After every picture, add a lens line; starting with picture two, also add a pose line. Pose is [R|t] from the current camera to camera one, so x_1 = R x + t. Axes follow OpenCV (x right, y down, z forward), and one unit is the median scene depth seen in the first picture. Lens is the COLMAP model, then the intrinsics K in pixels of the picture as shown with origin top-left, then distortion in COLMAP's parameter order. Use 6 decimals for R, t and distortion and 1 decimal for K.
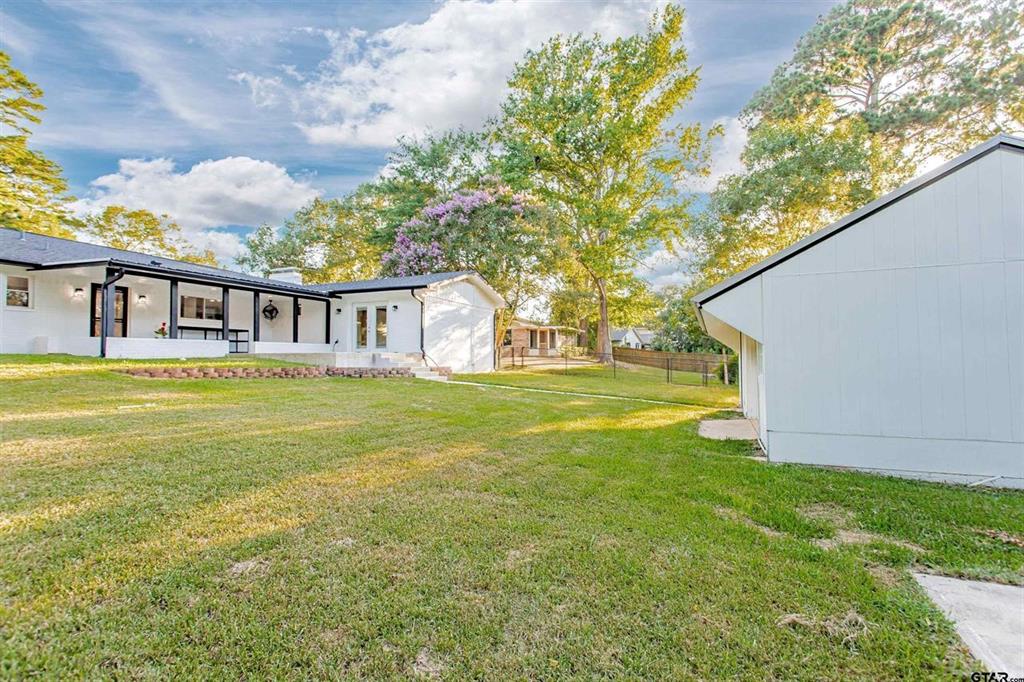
lens RADIAL K [[481.1, 0, 512.0], [0, 481.1, 341.0], [0, 0, 1]] dist [-0.001080, 0.000229]
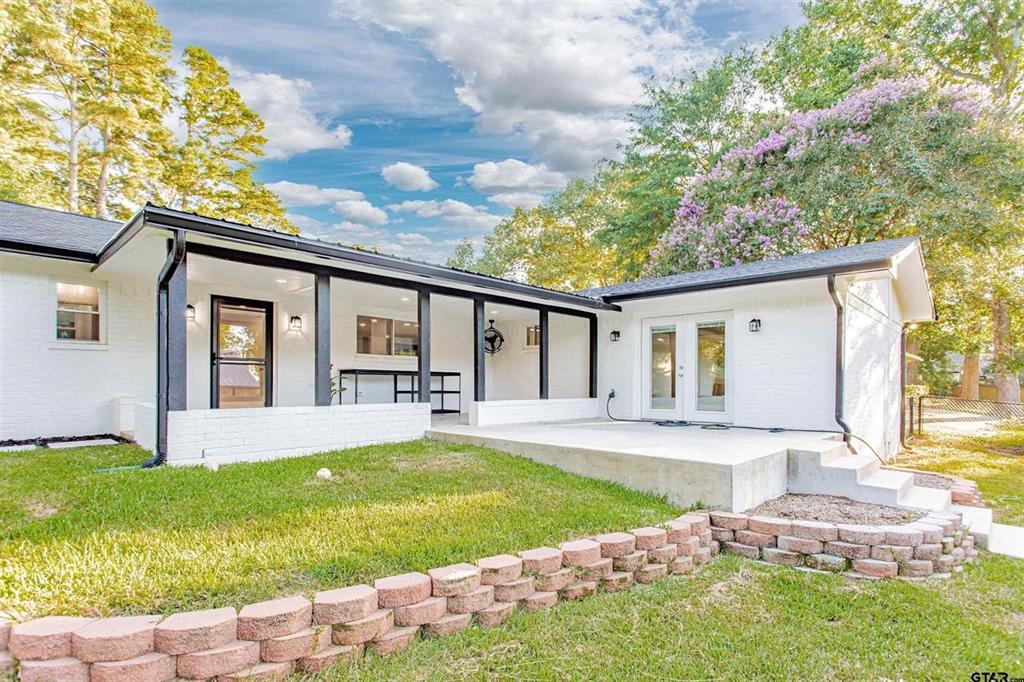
lens RADIAL K [[507.6, 0, 516.4], [0, 507.6, 381.0], [0, 0, 1]] dist [-0.018731, -0.000024]
pose [[0.934626, 0.005050, -0.355596, -0.279372], [0.004509, 0.999651, 0.026046, -0.029086], [0.355603, -0.025947, 0.934277, 0.474360]]
